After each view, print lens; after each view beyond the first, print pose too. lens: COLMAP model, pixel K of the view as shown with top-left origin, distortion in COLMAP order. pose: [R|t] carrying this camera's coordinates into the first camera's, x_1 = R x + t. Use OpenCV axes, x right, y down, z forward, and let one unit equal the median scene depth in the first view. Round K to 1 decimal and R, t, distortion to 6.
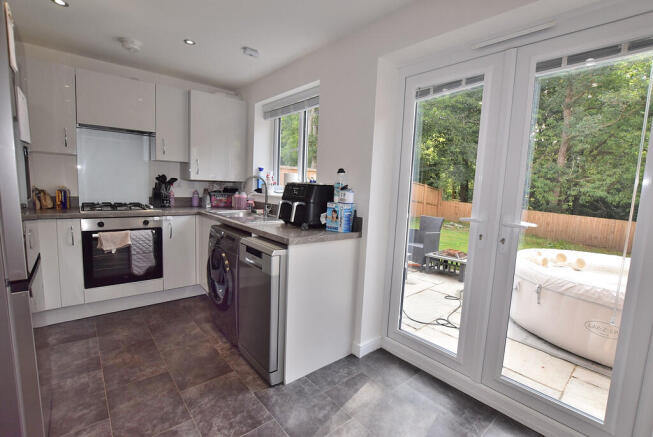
lens RADIAL K [[297.2, 0, 328.0], [0, 297.2, 219.1], [0, 0, 1]] dist [-0.018255, -0.000048]
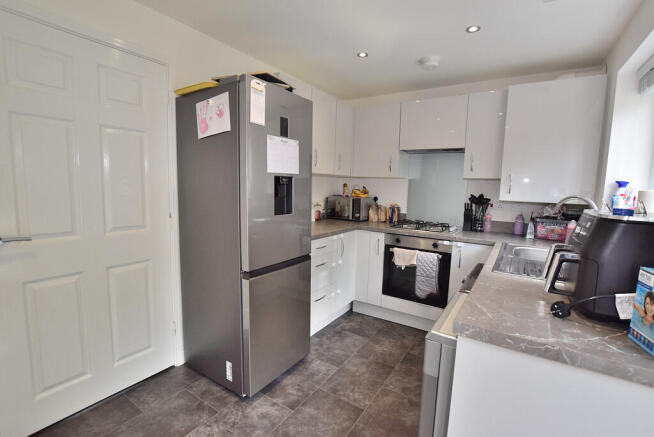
lens RADIAL K [[297.6, 0, 329.0], [0, 297.6, 218.4], [0, 0, 1]] dist [-0.018255, -0.000048]
pose [[0.293970, 0.070336, -0.953223, 0.182823], [-0.128015, 0.991201, 0.033659, -0.063391], [0.947203, 0.112132, 0.300388, 0.392752]]
